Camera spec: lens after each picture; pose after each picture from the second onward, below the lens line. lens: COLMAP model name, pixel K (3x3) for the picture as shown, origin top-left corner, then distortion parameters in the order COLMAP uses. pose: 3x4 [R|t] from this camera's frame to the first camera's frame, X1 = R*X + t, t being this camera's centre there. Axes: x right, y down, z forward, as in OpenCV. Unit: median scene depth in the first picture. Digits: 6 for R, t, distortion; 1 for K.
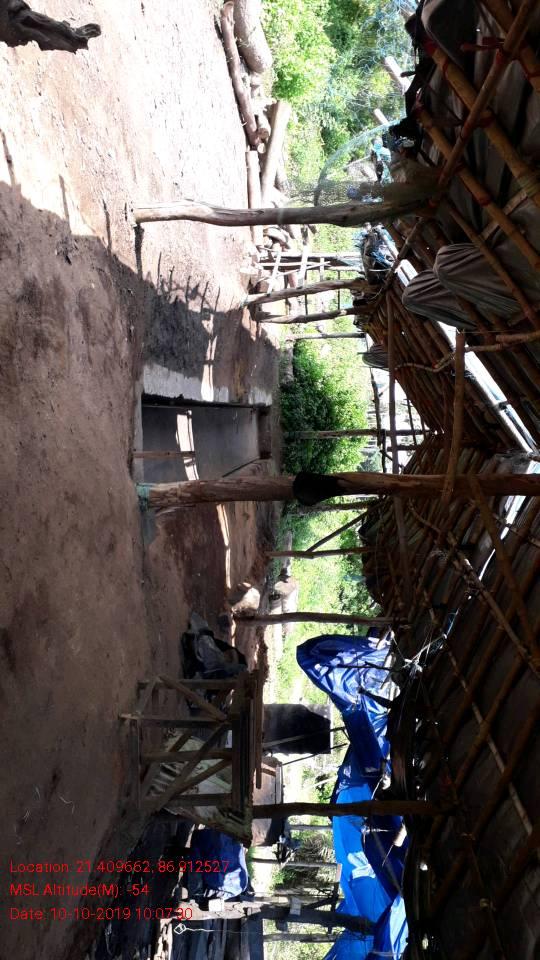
lens RADIAL K [[758.4, 0, 270.0], [0, 758.4, 480.0], [0, 0, 1]] dist [0.155457, -0.370669]
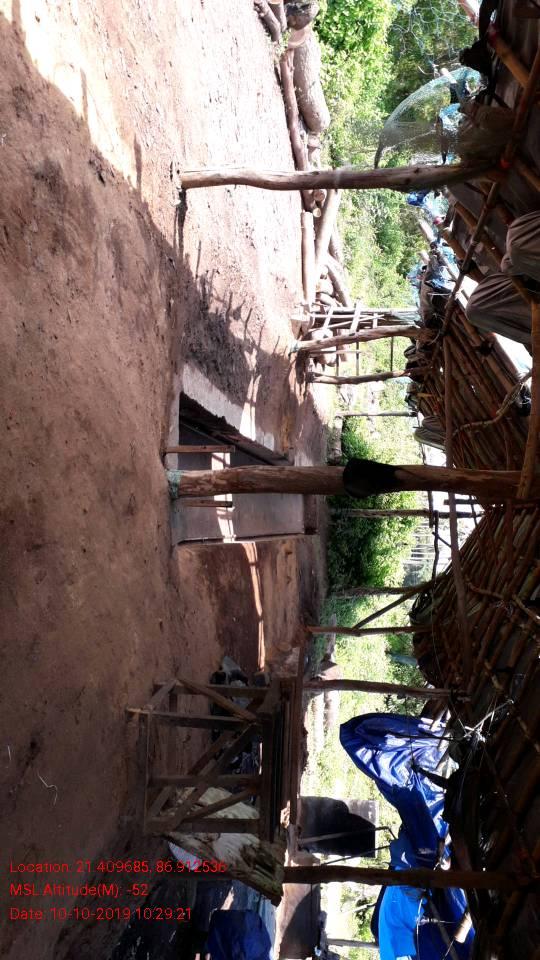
lens RADIAL K [[765.7, 0, 265.8], [0, 765.7, 470.9], [0, 0, 1]] dist [0.147862, -0.380488]
pose [[0.997306, 0.029487, -0.067159, 0.000531], [-0.038795, 0.989133, -0.141812, 0.091451], [0.062247, 0.144036, 0.987613, 0.083479]]
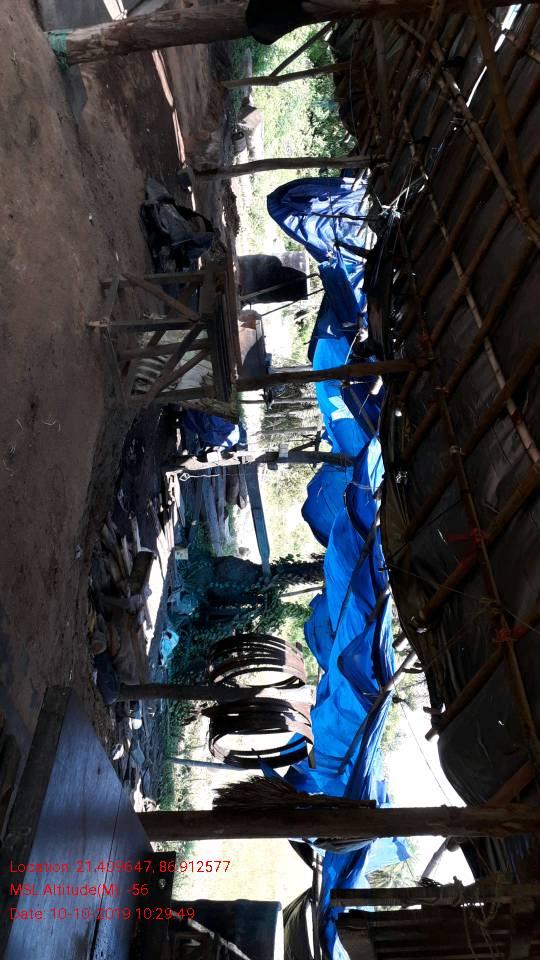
lens RADIAL K [[761.6, 0, 266.4], [0, 761.6, 480.5], [0, 0, 1]] dist [0.065678, -0.114553]
pose [[0.995360, -0.096198, -0.001959, 0.005205], [0.081059, 0.827405, 0.555725, -0.024629], [-0.051839, -0.553306, 0.831364, 0.048437]]
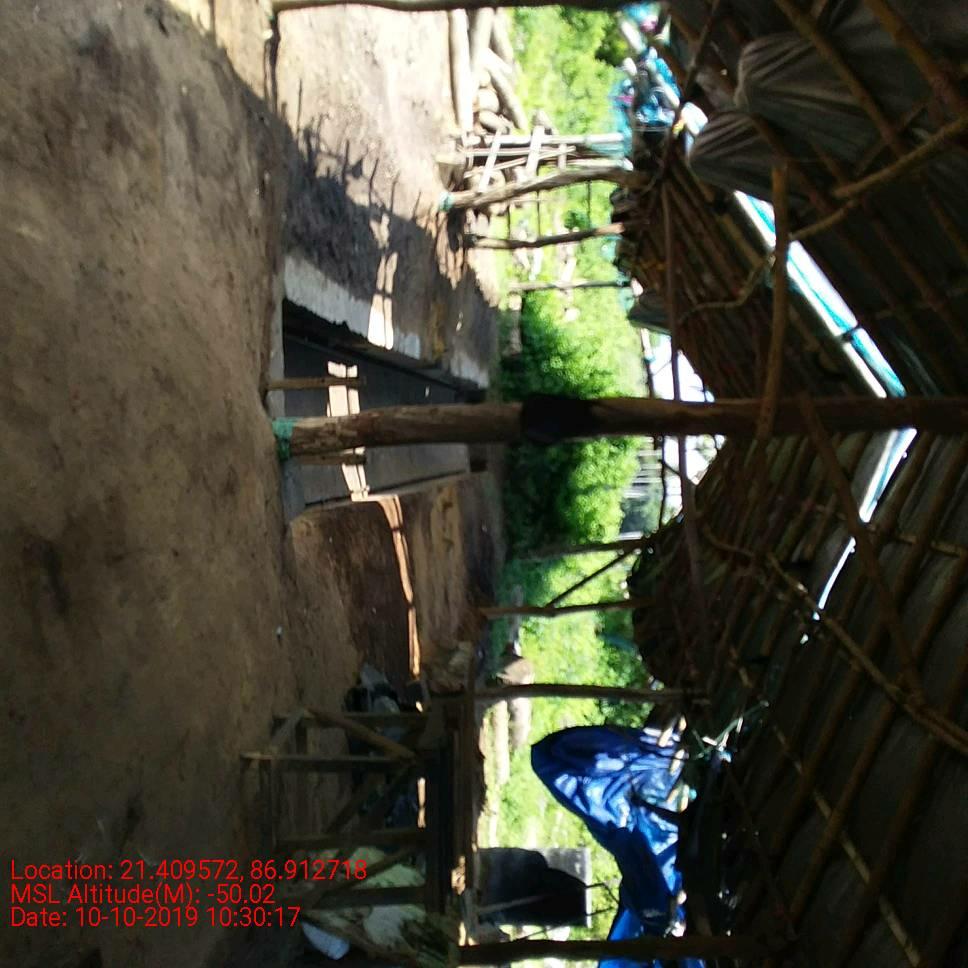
lens RADIAL K [[1168.7, 0, 459.0], [0, 1168.7, 458.7], [0, 0, 1]] dist [0.074183, -0.082407]
pose [[0.999668, -0.009057, -0.024126, 0.002314], [0.007488, 0.997900, -0.064336, 0.072191], [0.024658, 0.064134, 0.997637, 0.023298]]
